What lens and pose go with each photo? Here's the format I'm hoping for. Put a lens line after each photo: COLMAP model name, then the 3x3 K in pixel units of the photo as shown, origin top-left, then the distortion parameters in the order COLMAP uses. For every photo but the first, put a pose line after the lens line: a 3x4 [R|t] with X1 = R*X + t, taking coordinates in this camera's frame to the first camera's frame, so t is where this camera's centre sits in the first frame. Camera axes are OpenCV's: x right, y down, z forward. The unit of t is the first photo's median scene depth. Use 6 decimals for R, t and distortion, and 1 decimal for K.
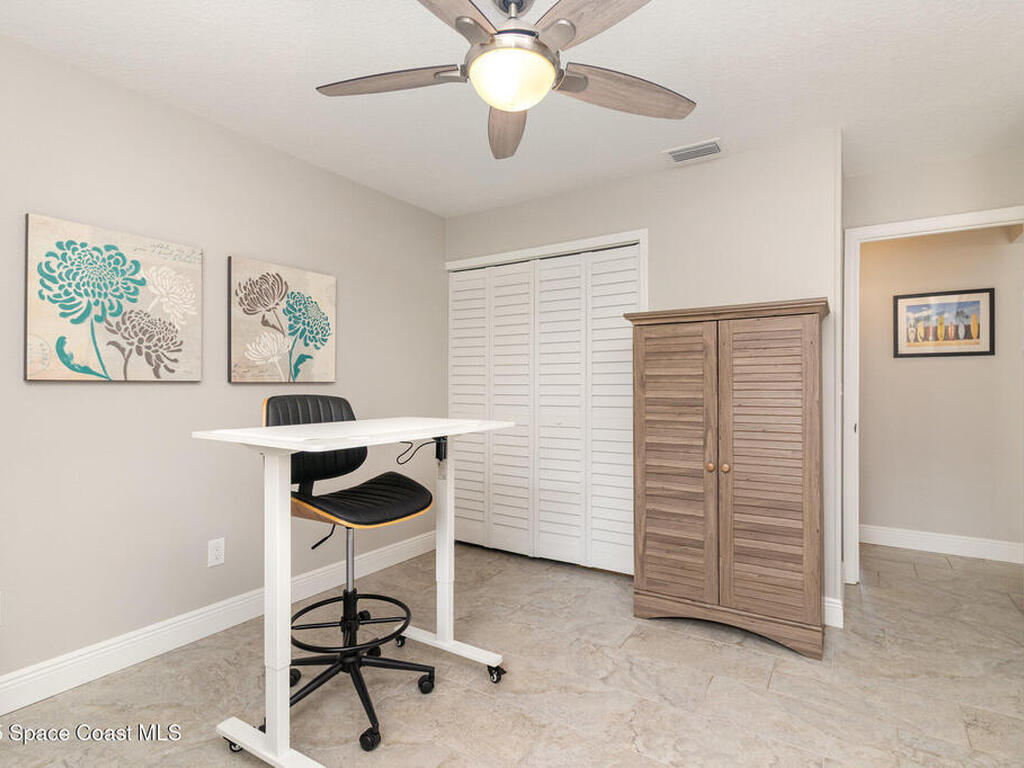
lens RADIAL K [[532.1, 0, 511.0], [0, 532.1, 385.2], [0, 0, 1]] dist [-0.000055, 0.000994]
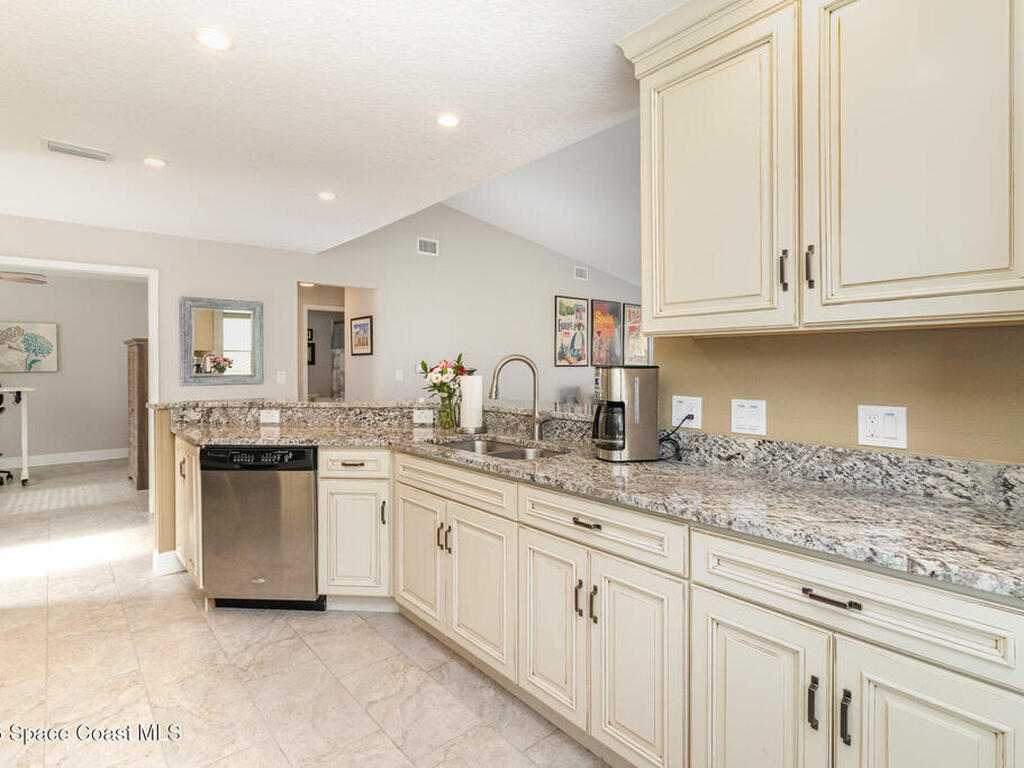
lens RADIAL K [[532.1, 0, 508.7], [0, 532.1, 368.1], [0, 0, 1]] dist [-0.000055, 0.000994]
pose [[0.957454, -0.000416, -0.288586, 2.500275], [0.003144, 0.999955, 0.008990, -0.039395], [0.288569, -0.009515, 0.957412, -0.689768]]
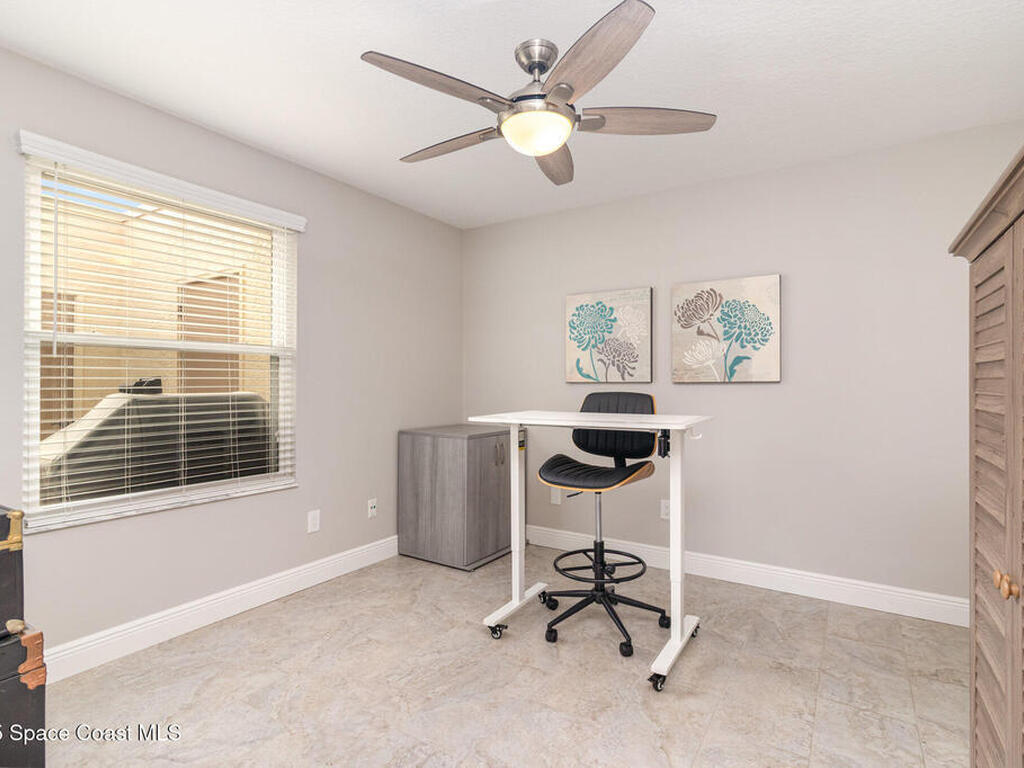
lens RADIAL K [[532.1, 0, 510.8], [0, 532.1, 389.1], [0, 0, 1]] dist [-0.000055, 0.000994]
pose [[-0.006256, 0.008811, -0.999942, 0.769993], [0.002412, 0.999958, 0.008796, -0.001955], [0.999978, -0.002357, -0.006277, 0.603392]]
